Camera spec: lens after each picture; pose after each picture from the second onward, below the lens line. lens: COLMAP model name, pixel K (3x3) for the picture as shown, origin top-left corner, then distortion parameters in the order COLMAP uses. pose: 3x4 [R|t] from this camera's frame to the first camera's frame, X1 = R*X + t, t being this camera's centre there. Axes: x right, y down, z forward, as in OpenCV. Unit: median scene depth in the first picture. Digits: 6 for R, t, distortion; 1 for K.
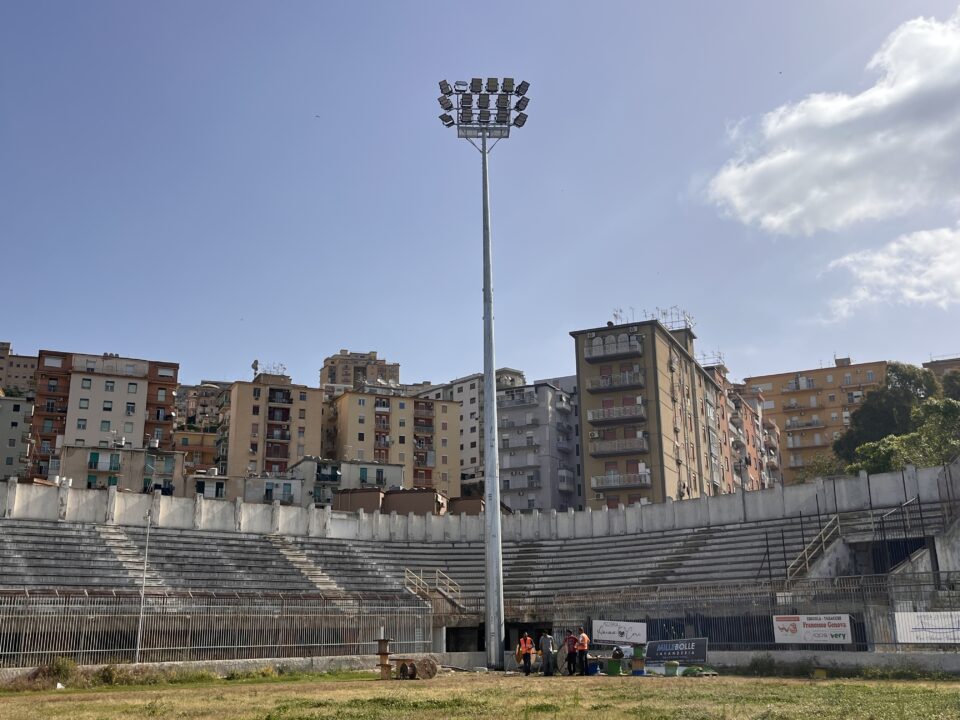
lens RADIAL K [[877.5, 0, 480.0], [0, 877.5, 360.0], [0, 0, 1]] dist [0.028944, 0.001925]
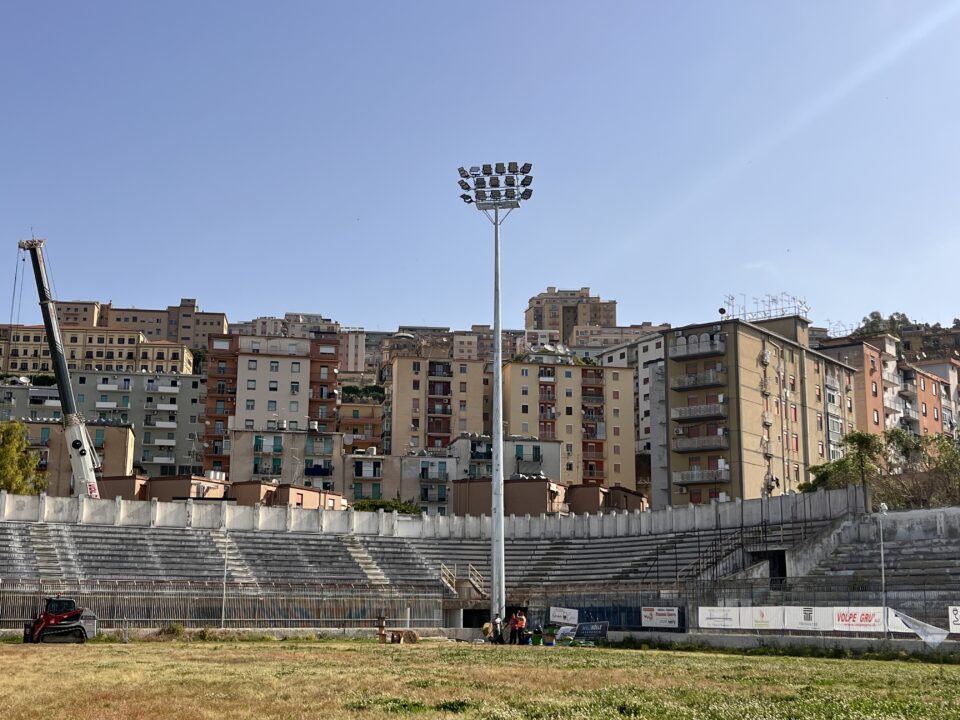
lens RADIAL K [[1035.6, 0, 480.0], [0, 1035.6, 360.0], [0, 0, 1]] dist [0.083675, -0.029064]
pose [[0.973975, -0.030041, -0.224656, 0.183466], [0.043826, 0.997433, 0.056625, -0.080930], [0.222378, -0.064997, 0.972792, -0.251463]]
